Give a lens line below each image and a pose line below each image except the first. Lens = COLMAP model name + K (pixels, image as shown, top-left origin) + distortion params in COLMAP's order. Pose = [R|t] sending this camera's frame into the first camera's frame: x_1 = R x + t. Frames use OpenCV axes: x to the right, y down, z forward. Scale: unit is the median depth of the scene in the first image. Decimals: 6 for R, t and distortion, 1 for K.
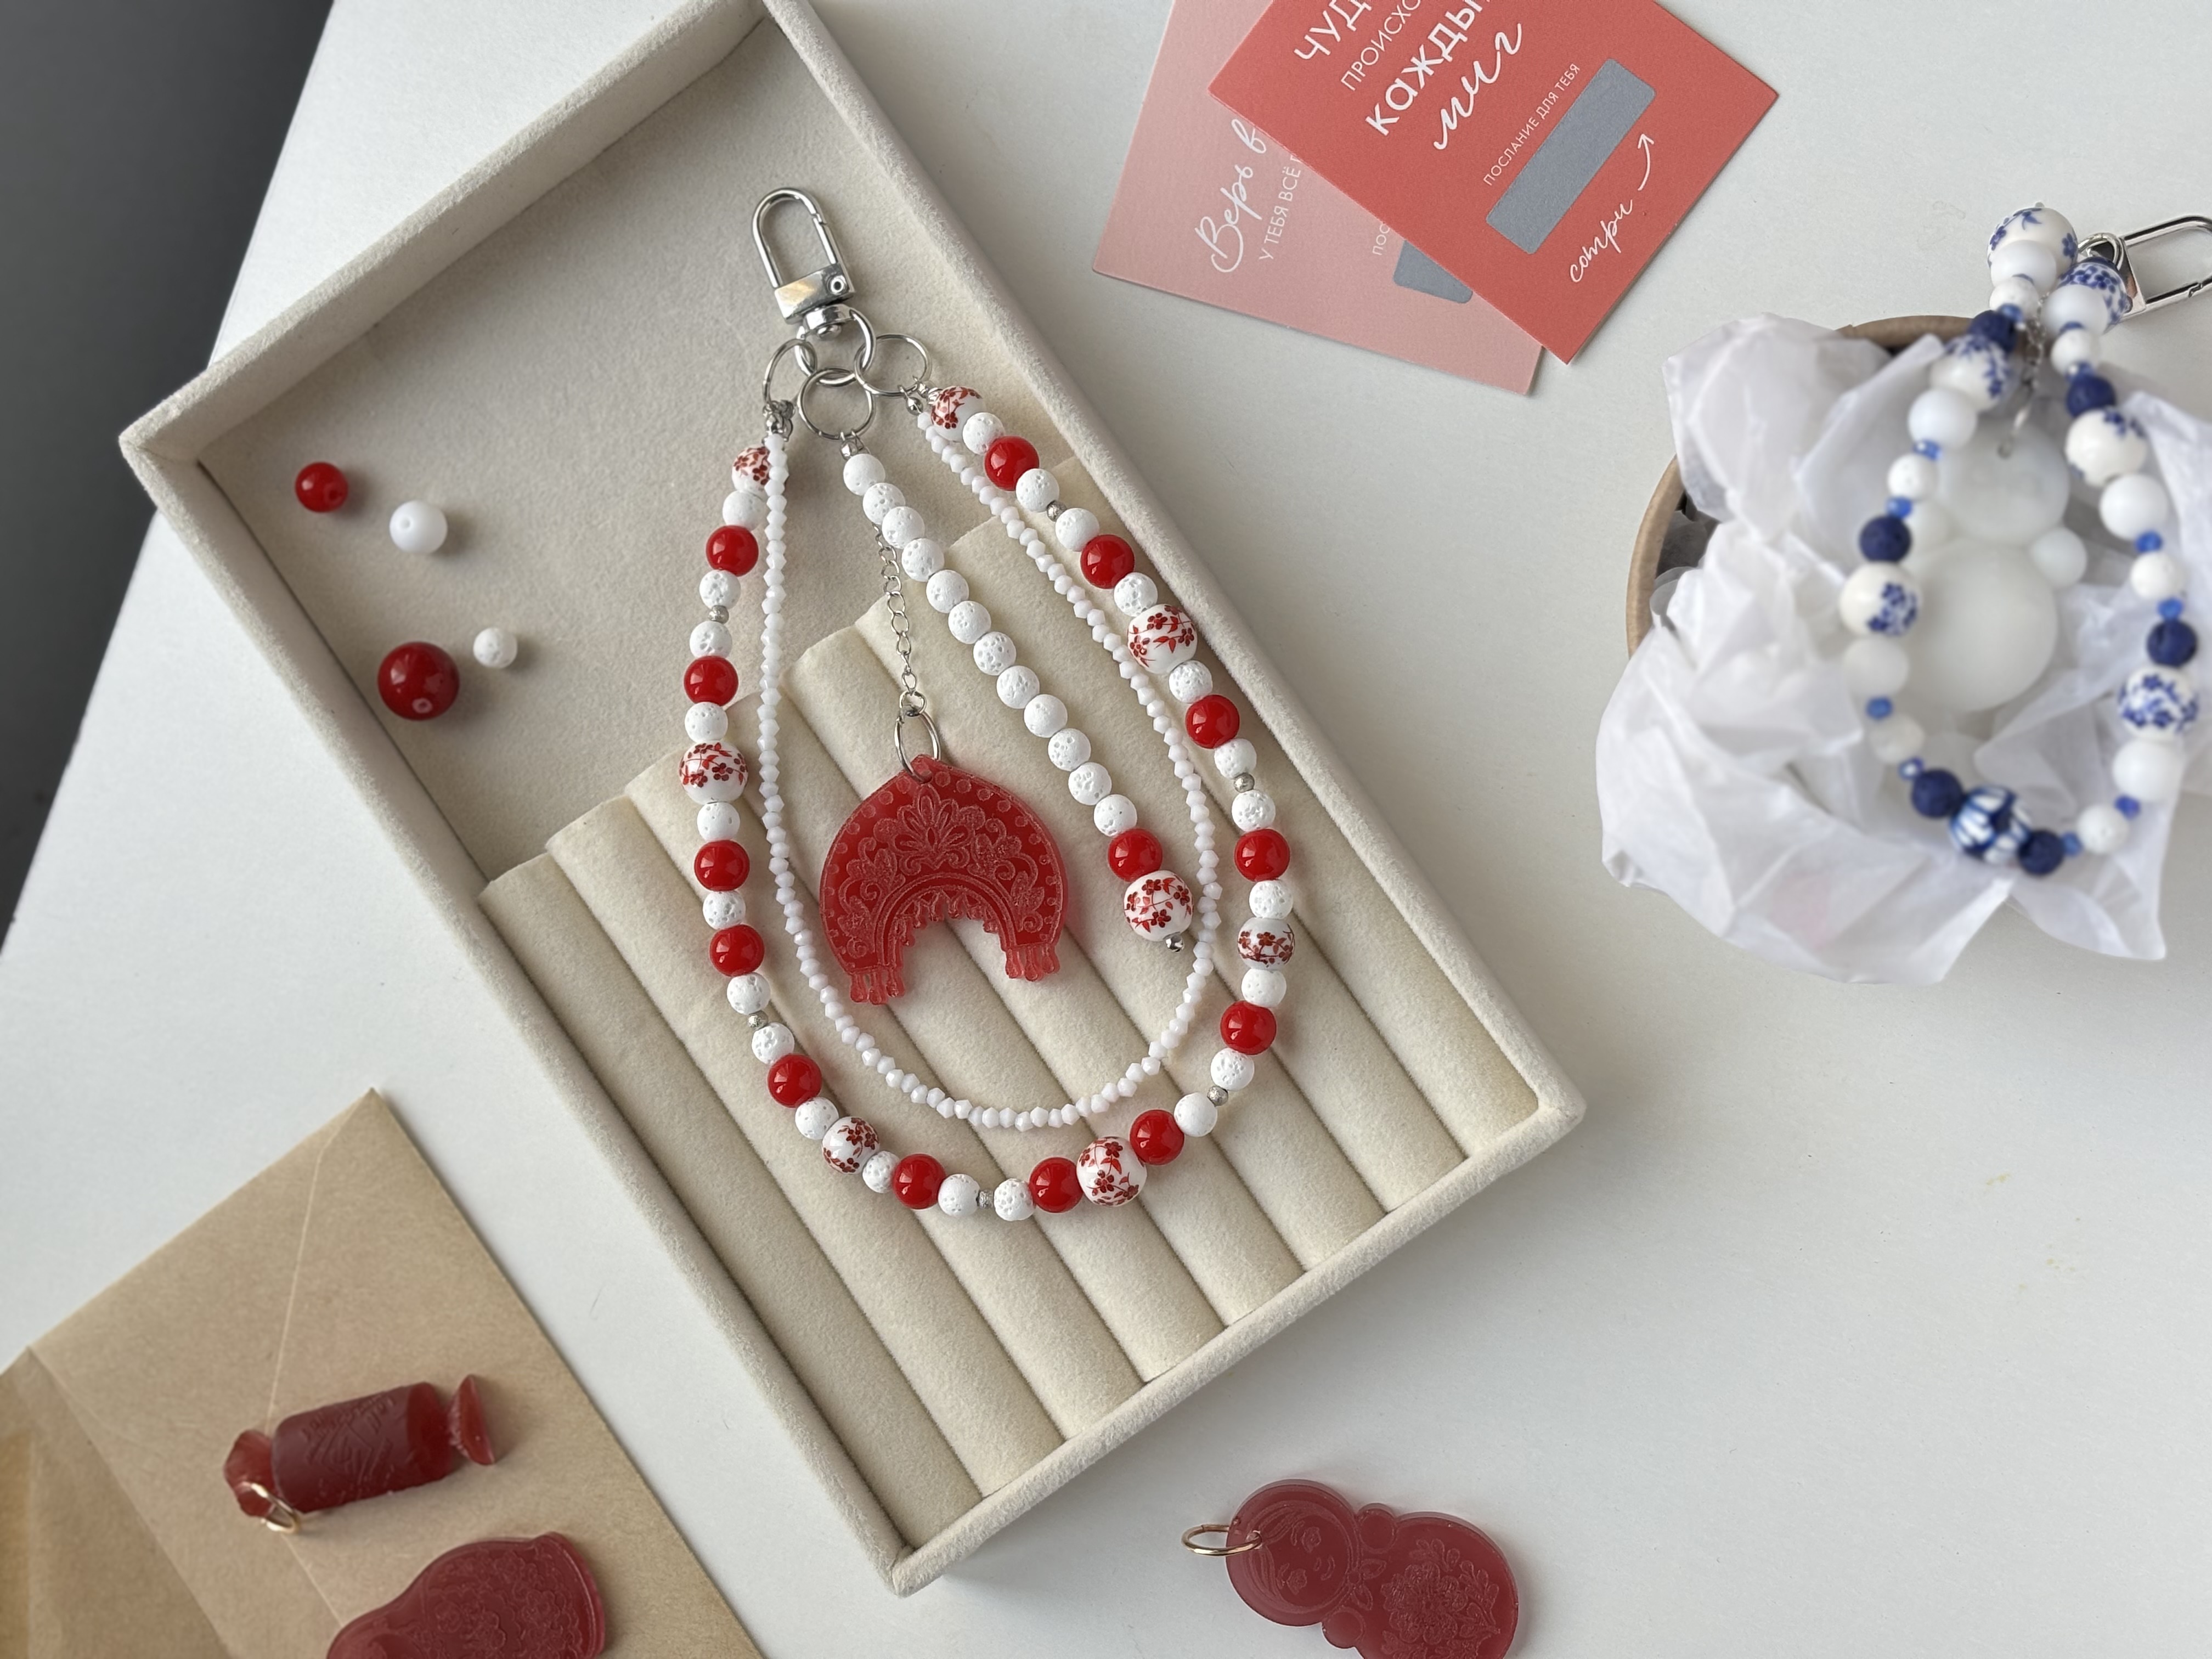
lens RADIAL K [[3394.4, 0, 1112.8], [0, 3394.4, 830.8], [0, 0, 1]] dist [0.258600, -1.244638]
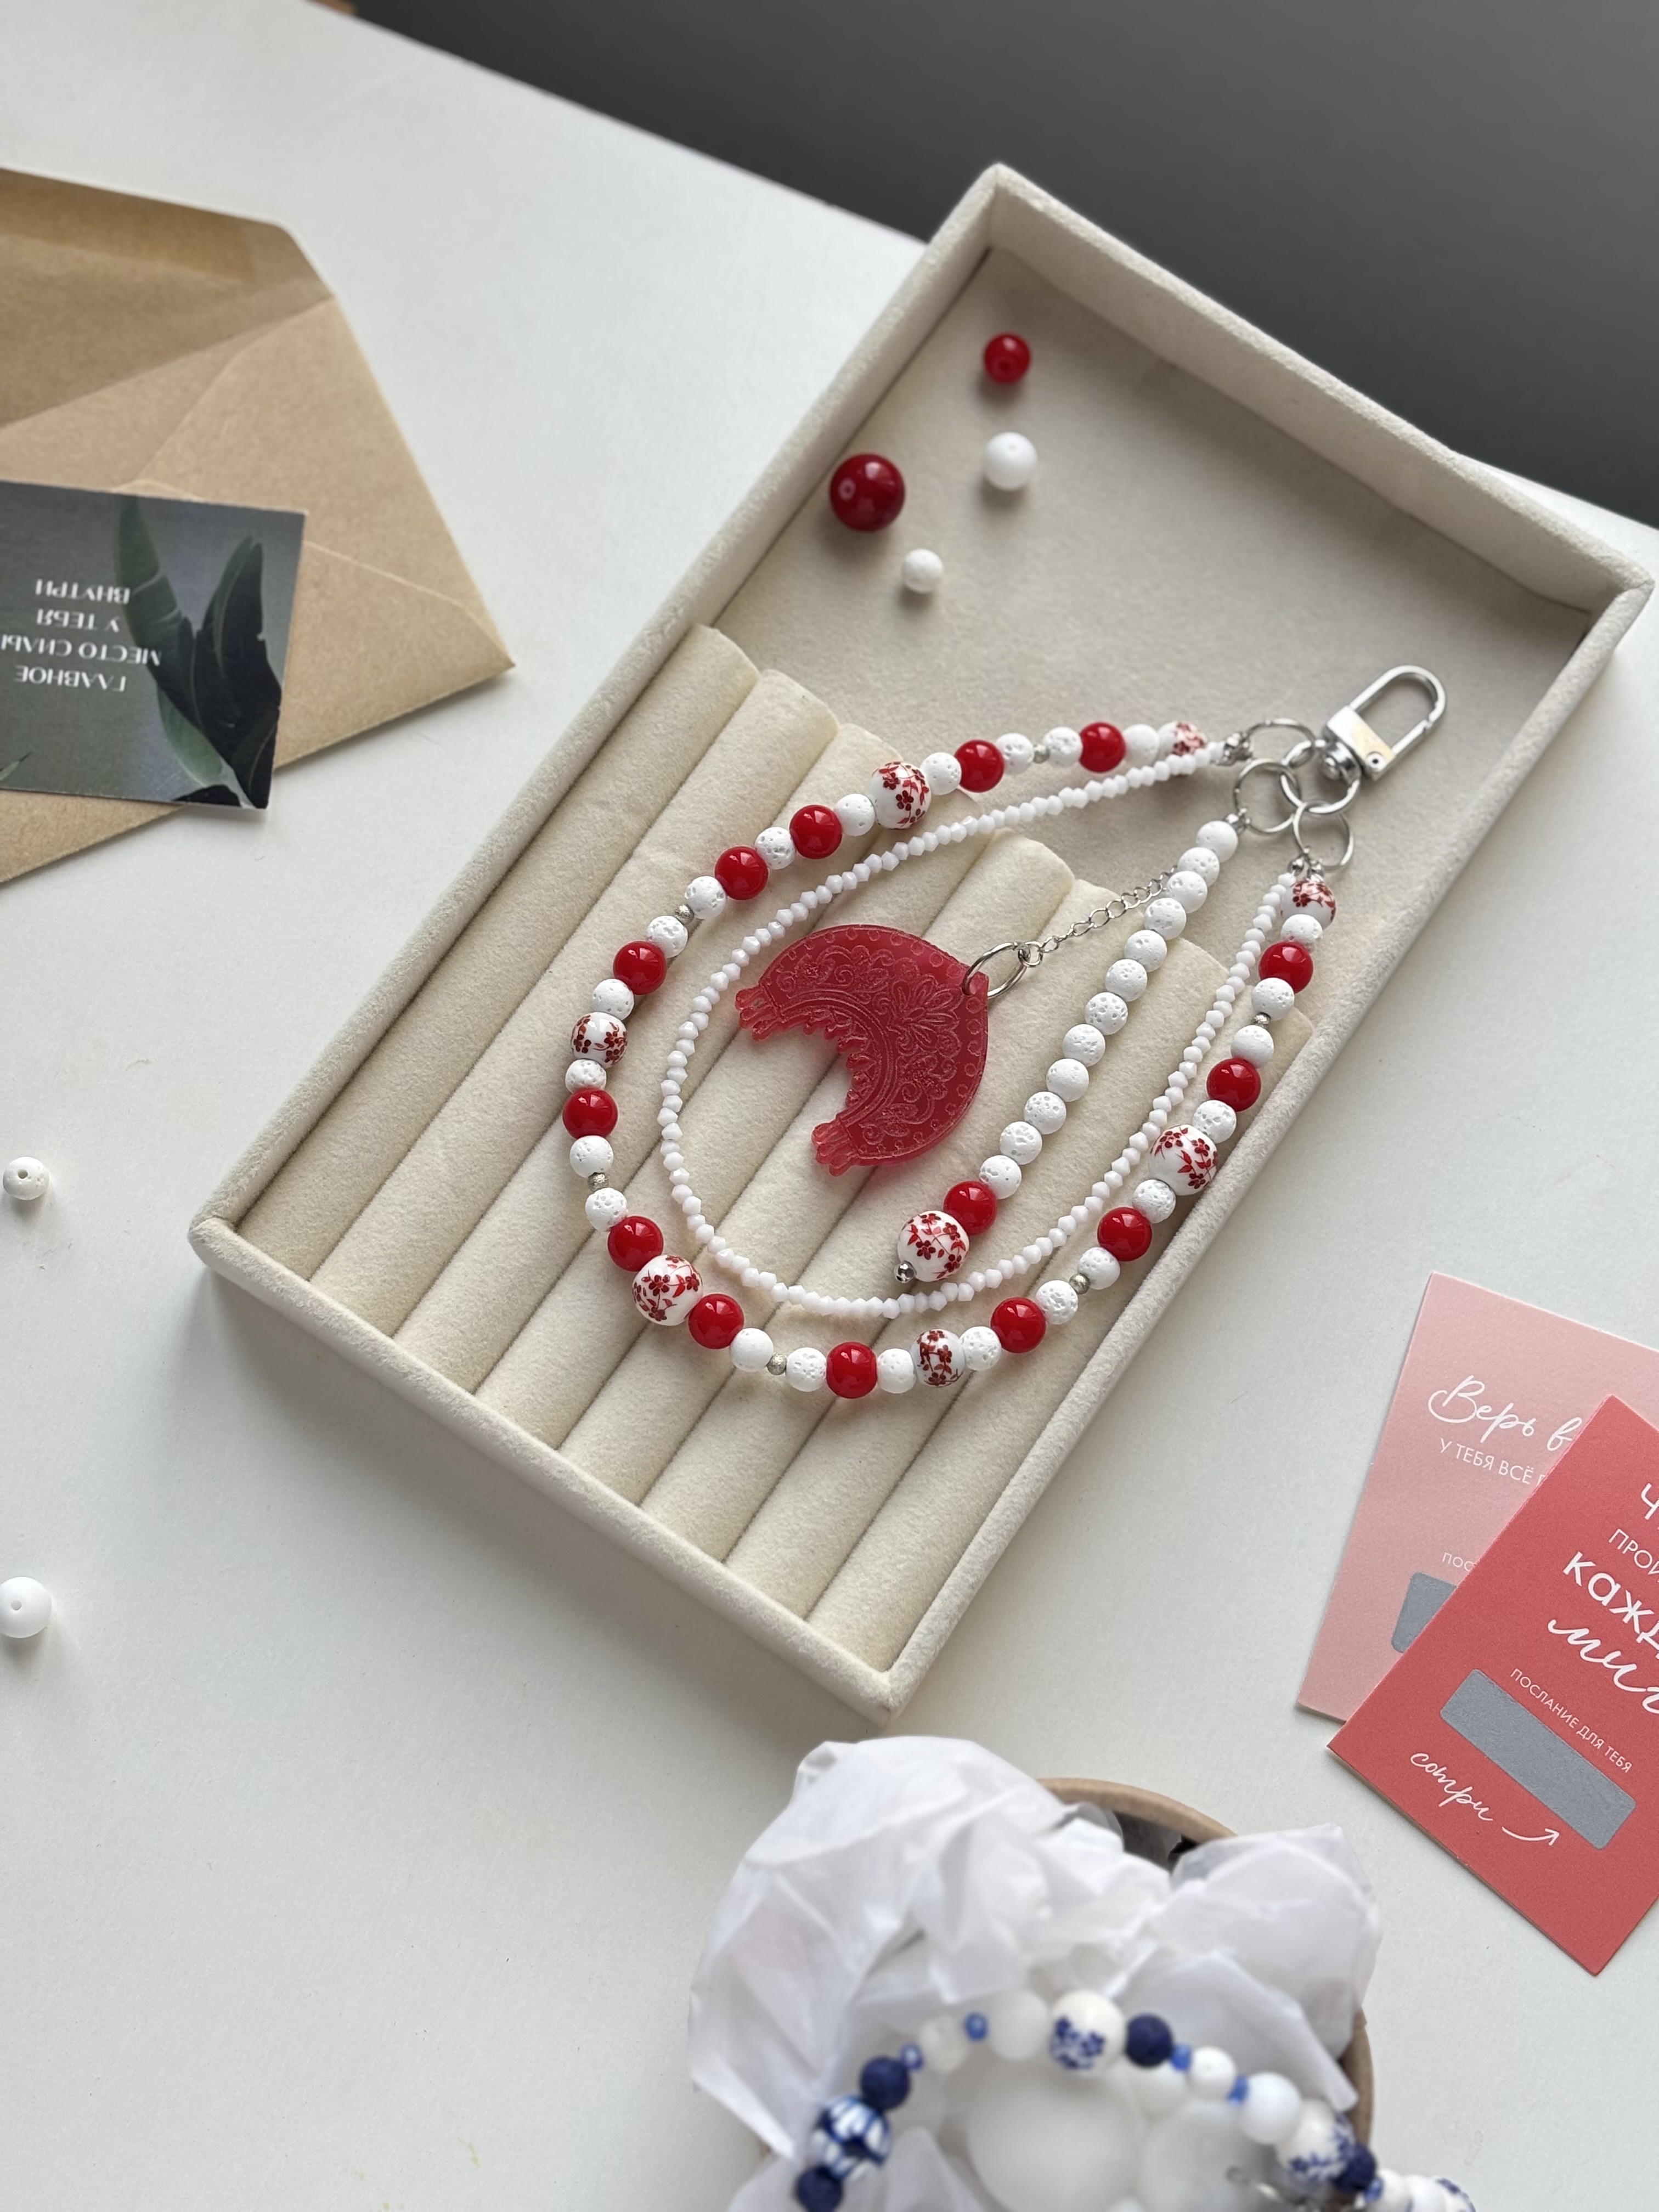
lens RADIAL K [[3394.4, 0, 845.4], [0, 3394.4, 1107.4], [0, 0, 1]] dist [0.258600, -1.244638]
pose [[0.337196, 0.939205, -0.064757, 0.030918], [-0.938428, 0.329831, -0.102782, 0.134379], [-0.075174, 0.095427, 0.992594, 0.004153]]
